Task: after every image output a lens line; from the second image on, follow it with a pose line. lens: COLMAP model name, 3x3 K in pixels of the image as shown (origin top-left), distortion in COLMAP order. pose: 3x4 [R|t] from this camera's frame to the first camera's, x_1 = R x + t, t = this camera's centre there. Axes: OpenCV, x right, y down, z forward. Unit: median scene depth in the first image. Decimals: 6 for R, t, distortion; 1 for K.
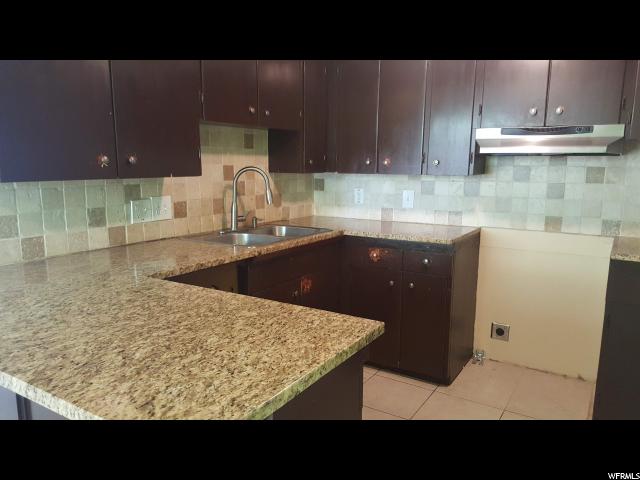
lens RADIAL K [[474.6, 0, 320.2], [0, 474.6, 240.1], [0, 0, 1]] dist [0.004917, -0.011125]
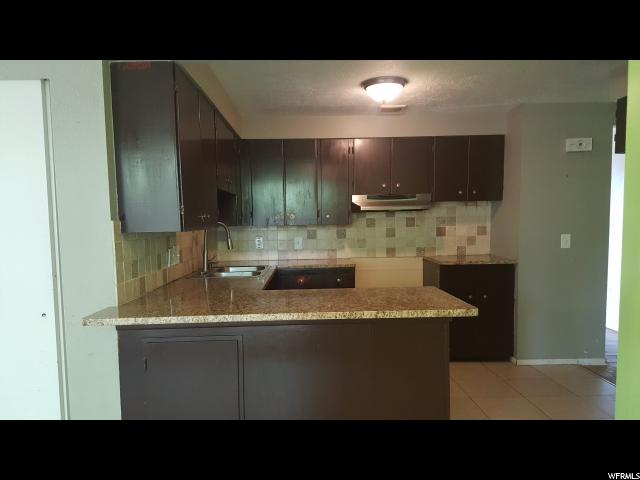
lens RADIAL K [[474.6, 0, 318.8], [0, 474.6, 241.2], [0, 0, 1]] dist [0.004917, -0.011125]
pose [[0.830711, -0.044591, 0.554916, -0.624040], [0.110689, 0.990115, -0.086139, 0.041880], [-0.545589, 0.132980, 0.827435, -0.228446]]
